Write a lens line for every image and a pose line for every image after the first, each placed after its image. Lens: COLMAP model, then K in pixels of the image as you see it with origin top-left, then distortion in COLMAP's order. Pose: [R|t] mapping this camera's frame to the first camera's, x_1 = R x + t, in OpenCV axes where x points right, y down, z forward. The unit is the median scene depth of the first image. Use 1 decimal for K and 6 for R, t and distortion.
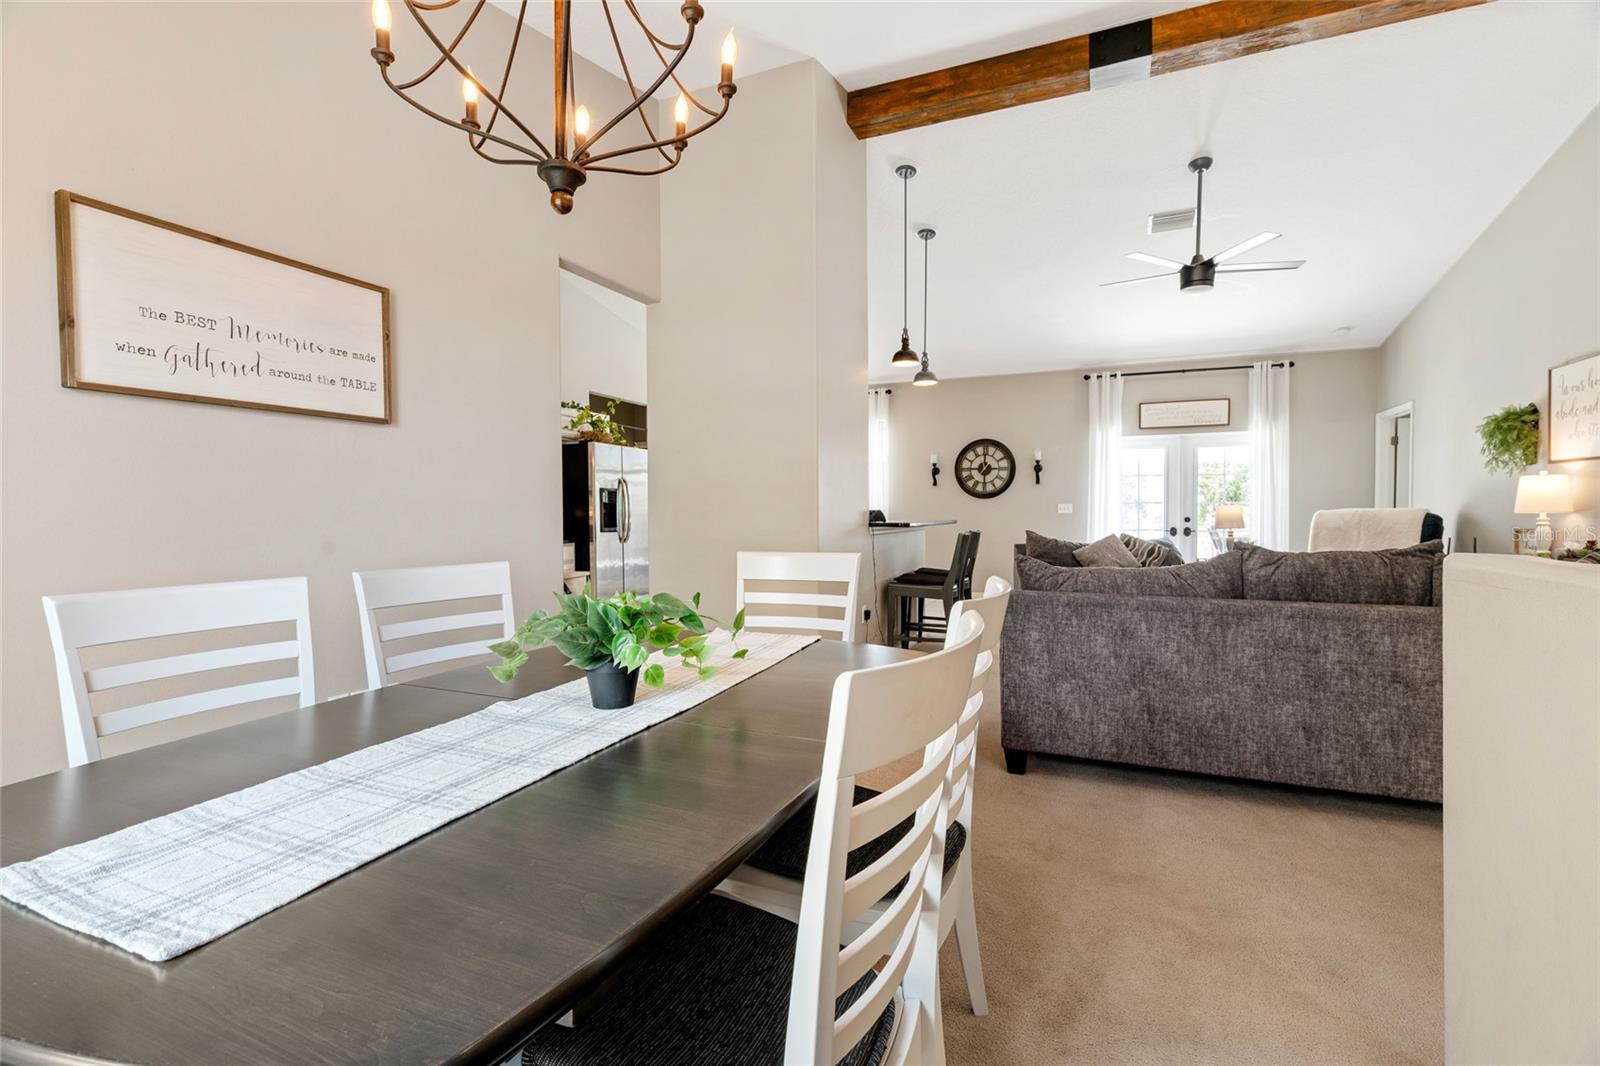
lens RADIAL K [[718.1, 0, 797.6], [0, 718.1, 528.3], [0, 0, 1]] dist [-0.000310, 0.000810]
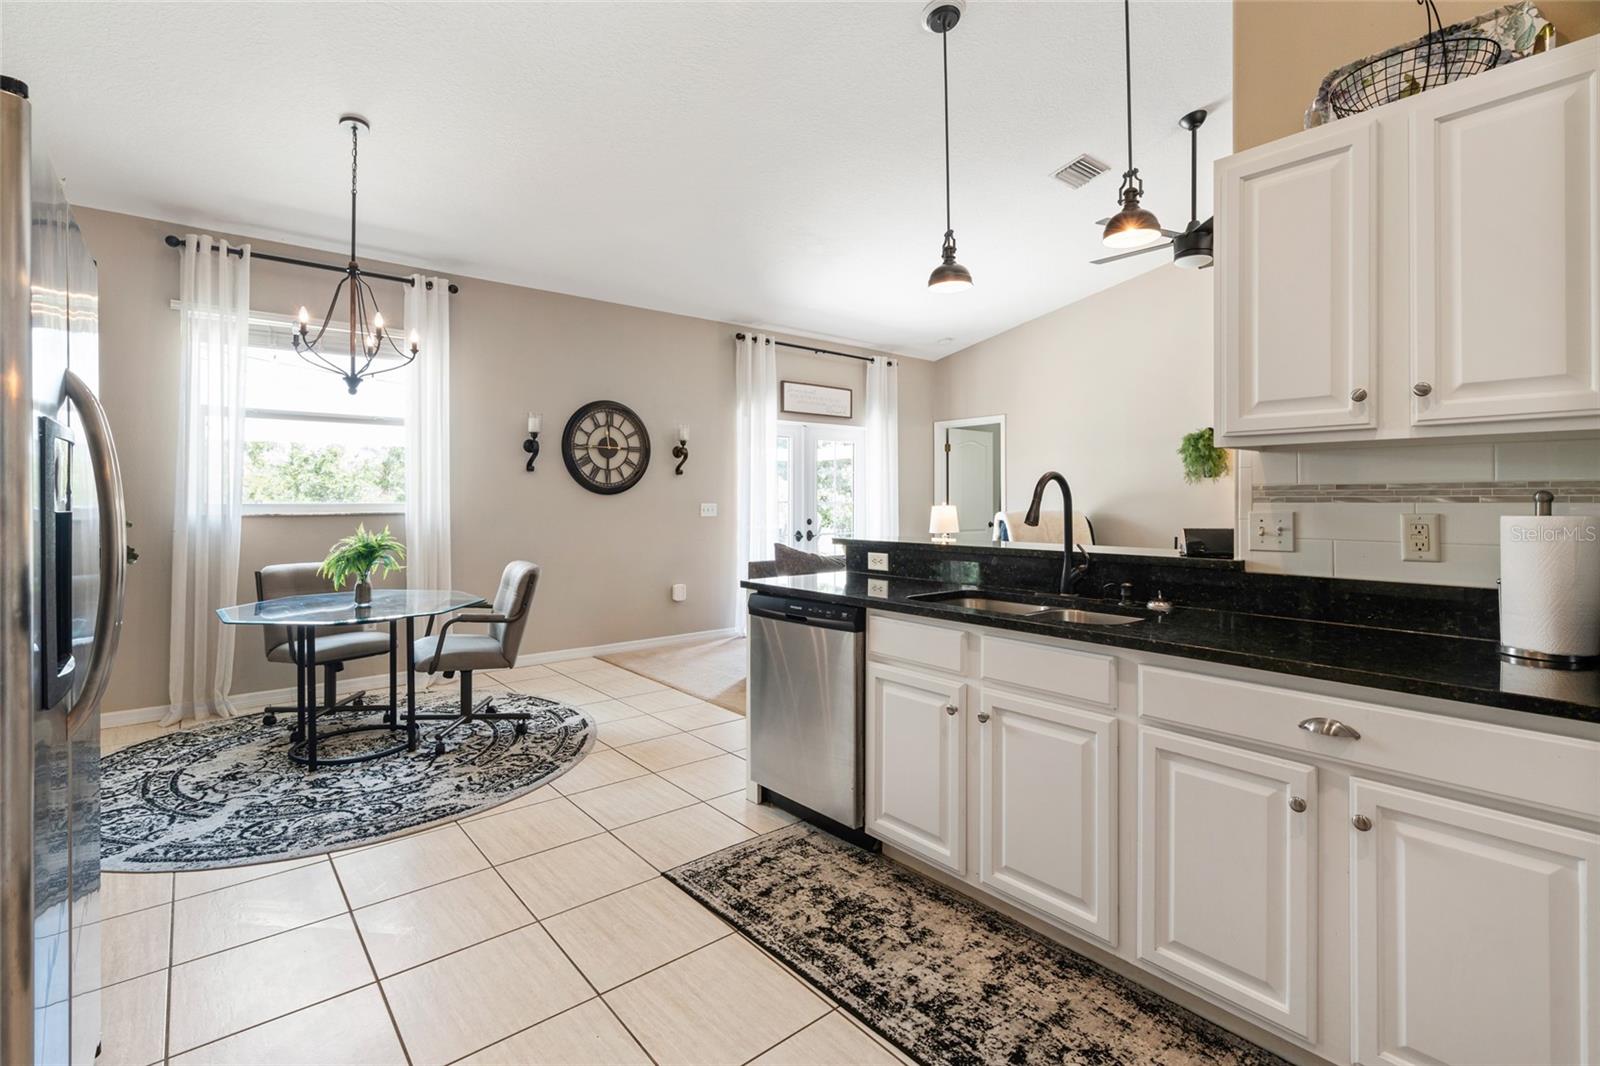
lens RADIAL K [[735.6, 0, 794.9], [0, 735.6, 491.1], [0, 0, 1]] dist [-0.004806, 0.000894]
pose [[0.459568, 0.013319, 0.888043, -0.318036], [0.022290, 0.999400, -0.026525, -0.031540], [-0.887863, 0.031984, 0.458995, 0.740284]]
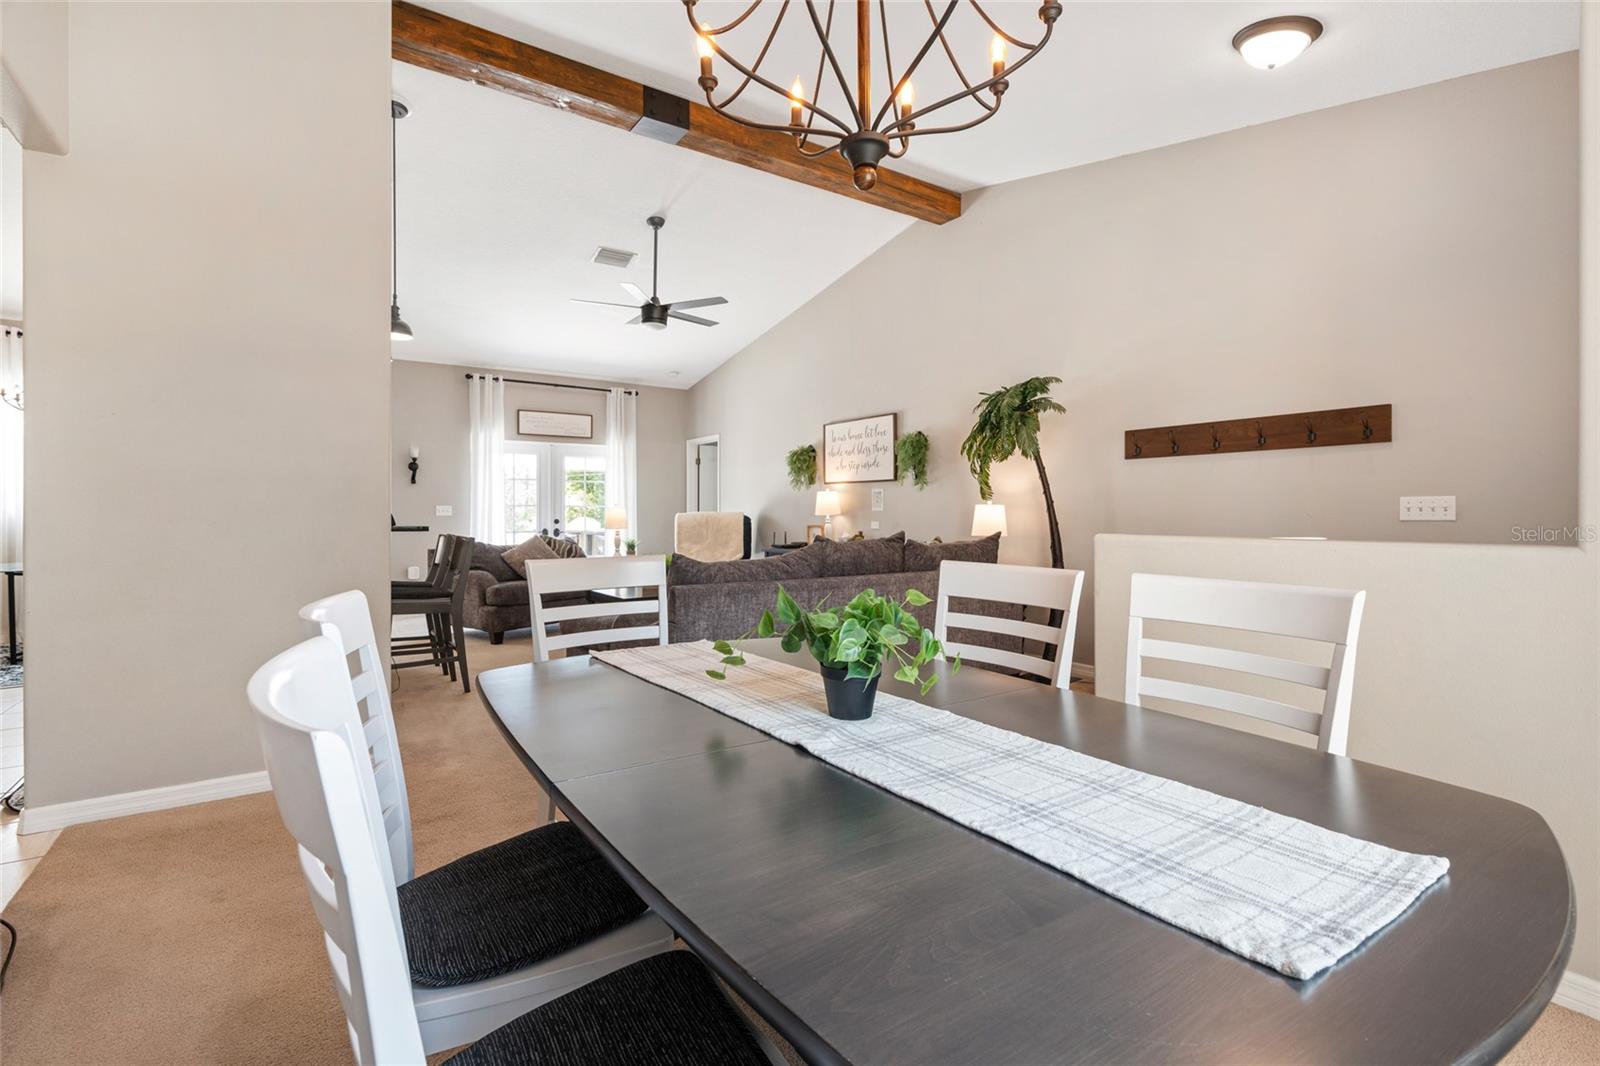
lens RADIAL K [[731.9, 0, 796.0], [0, 731.9, 511.9], [0, 0, 1]] dist [-0.000929, 0.000954]
pose [[0.542839, 0.004342, 0.839826, -0.235064], [0.018319, 0.999687, -0.017010, -0.001089], [-0.839637, 0.024619, 0.542590, 0.114029]]
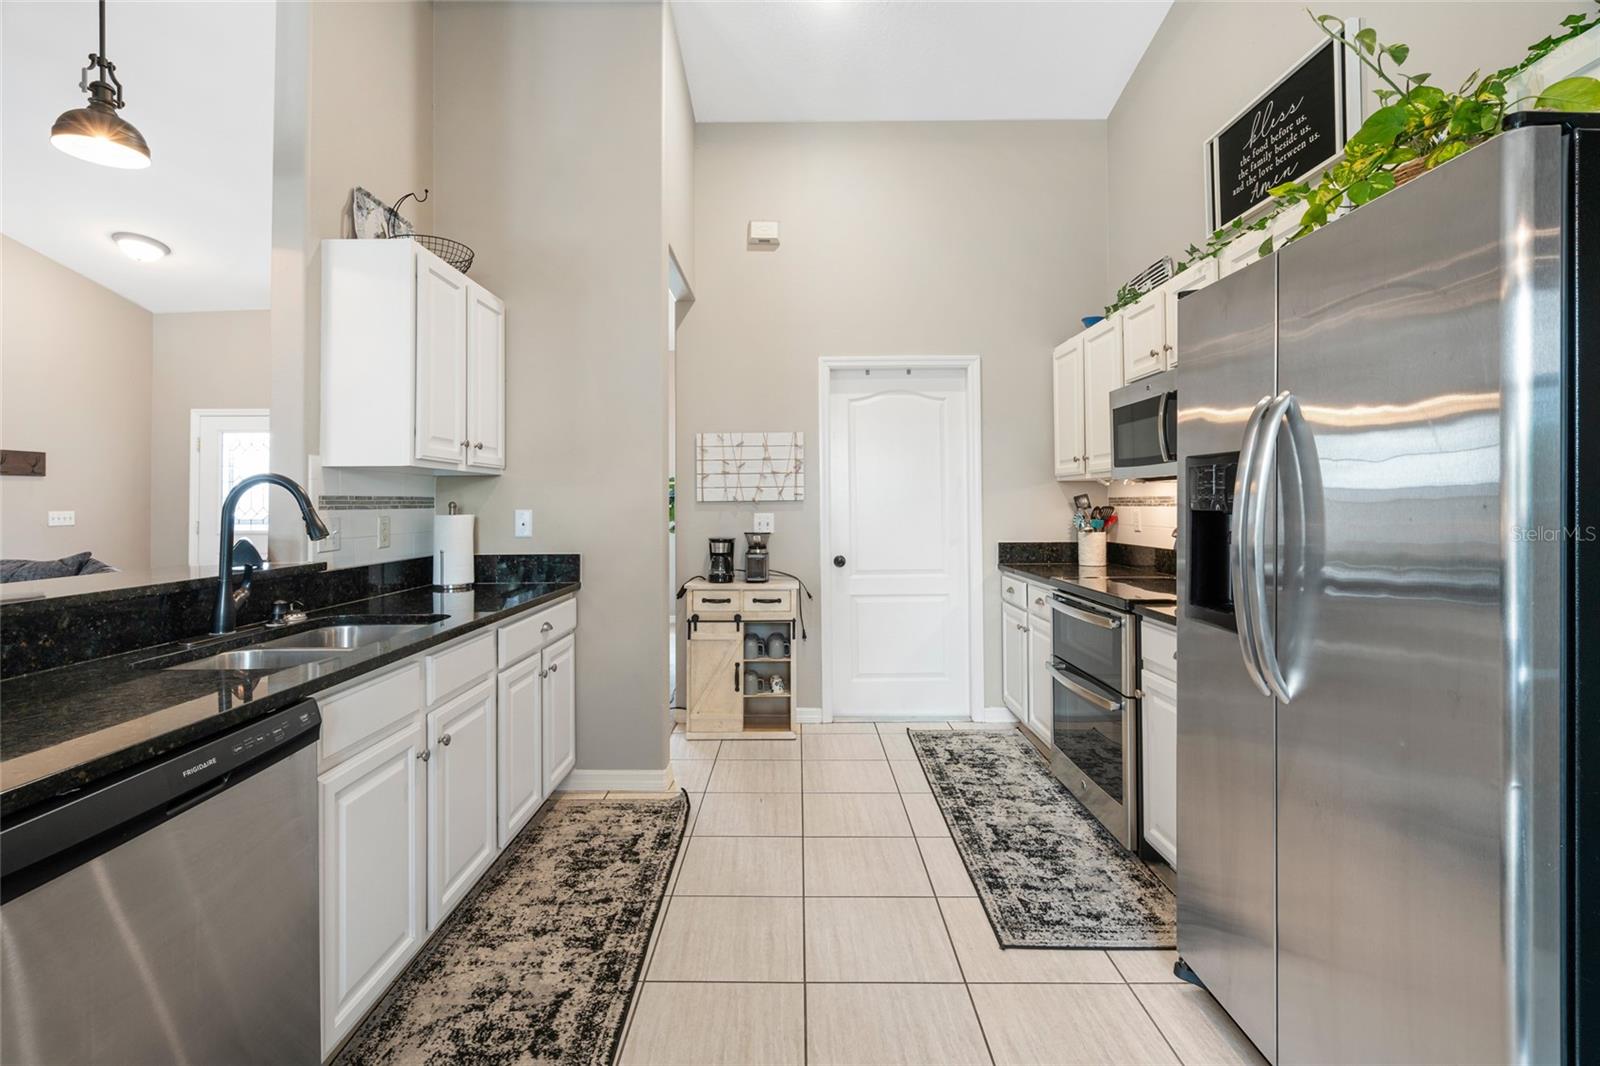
lens RADIAL K [[738.6, 0, 799.2], [0, 738.6, 490.0], [0, 0, 1]] dist [-0.003360, 0.000836]
pose [[-0.918331, 0.003205, -0.395800, -0.023208], [0.000407, 0.999974, 0.007154, -0.042678], [0.395813, 0.006409, -0.918309, 1.130012]]
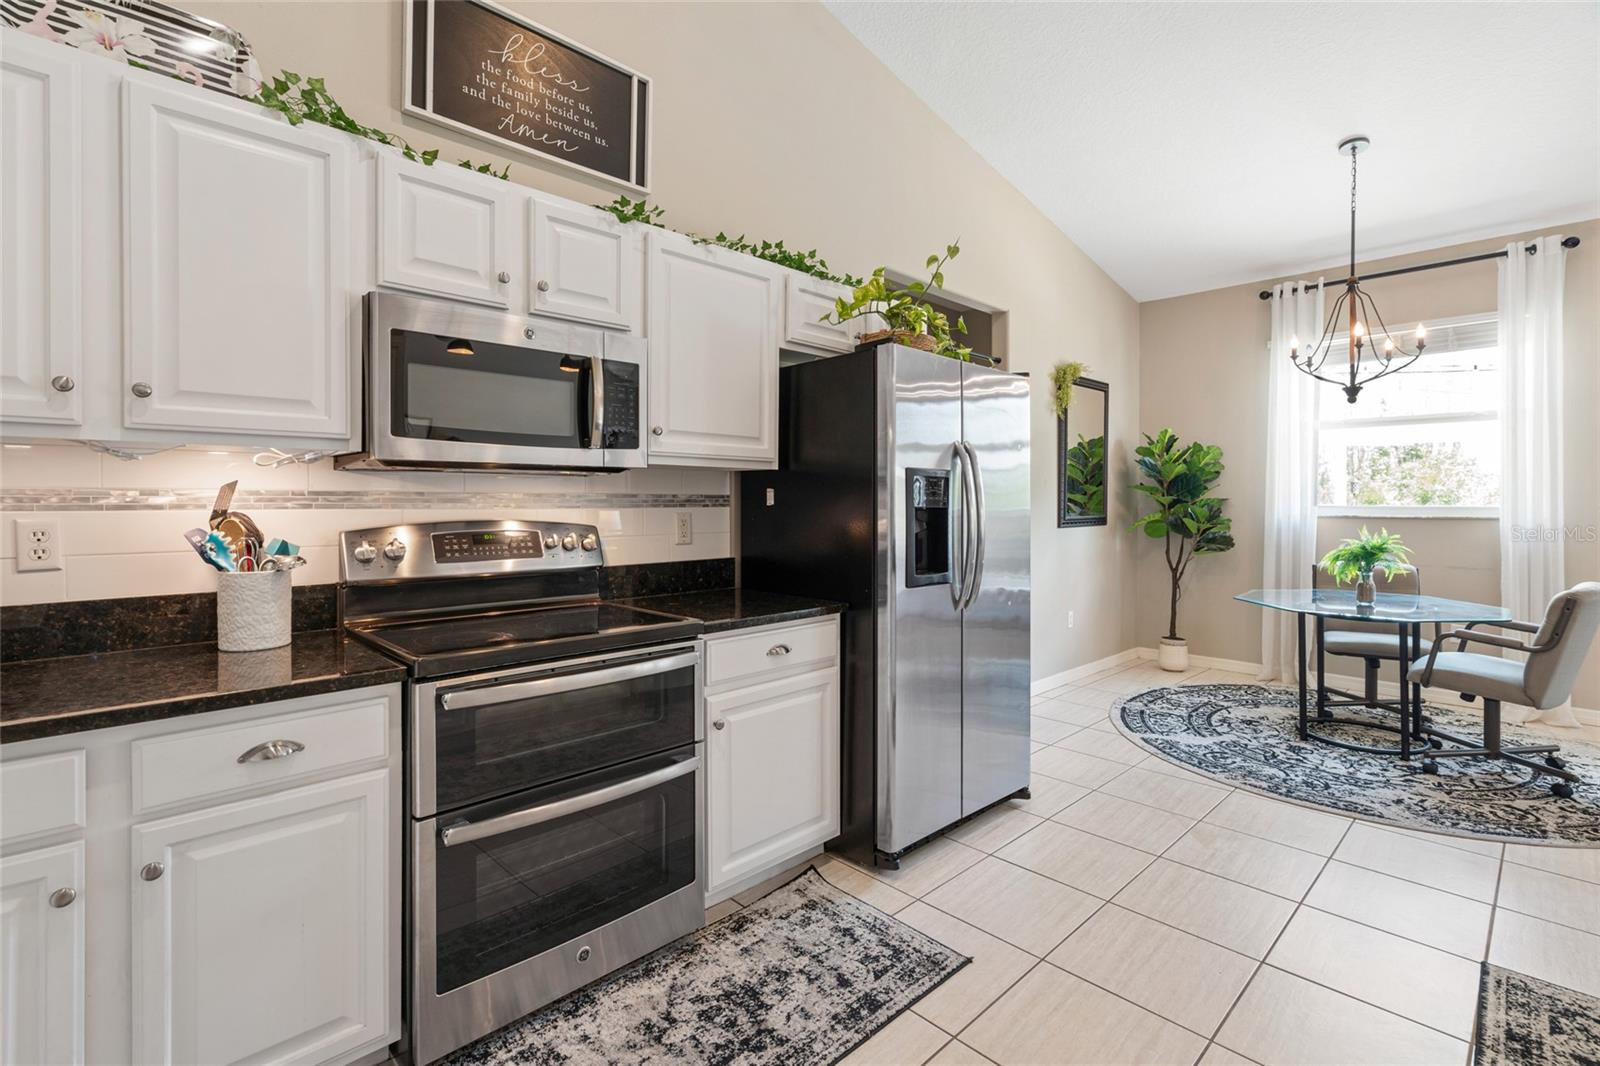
lens RADIAL K [[730.2, 0, 799.6], [0, 730.2, 504.9], [0, 0, 1]] dist [-0.000082, 0.000401]
pose [[0.921407, 0.009386, -0.388486, -0.168510], [-0.017133, 0.999717, -0.016482, -0.028258], [0.388222, 0.021843, 0.921307, 0.593394]]
